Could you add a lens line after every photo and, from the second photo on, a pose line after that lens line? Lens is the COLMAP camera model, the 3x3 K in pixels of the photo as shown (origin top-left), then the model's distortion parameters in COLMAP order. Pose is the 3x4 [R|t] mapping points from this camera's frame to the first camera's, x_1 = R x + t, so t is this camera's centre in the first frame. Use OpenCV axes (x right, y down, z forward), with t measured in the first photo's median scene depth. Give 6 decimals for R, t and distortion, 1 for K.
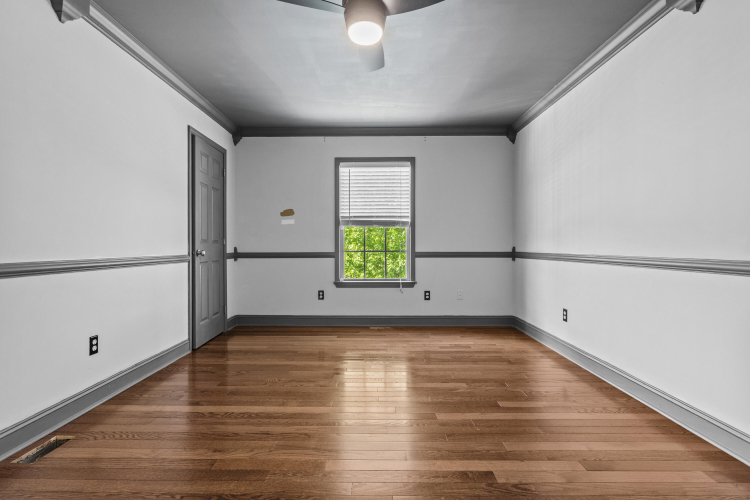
lens RADIAL K [[384.6, 0, 374.3], [0, 384.6, 248.0], [0, 0, 1]] dist [0.001960, 0.000415]
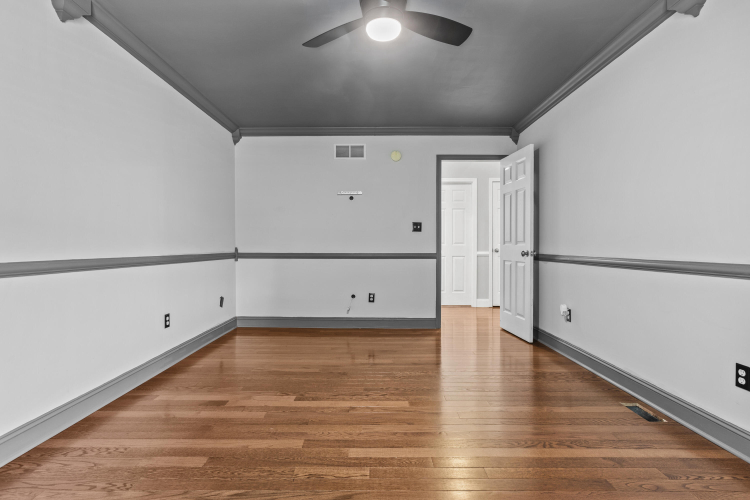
lens RADIAL K [[384.6, 0, 374.5], [0, 384.6, 248.6], [0, 0, 1]] dist [0.001960, 0.000415]
pose [[-0.999993, 0.000198, -0.003646, 0.004872], [0.000142, 0.999882, 0.015340, -0.016401], [0.003648, 0.015339, -0.999876, 1.995961]]
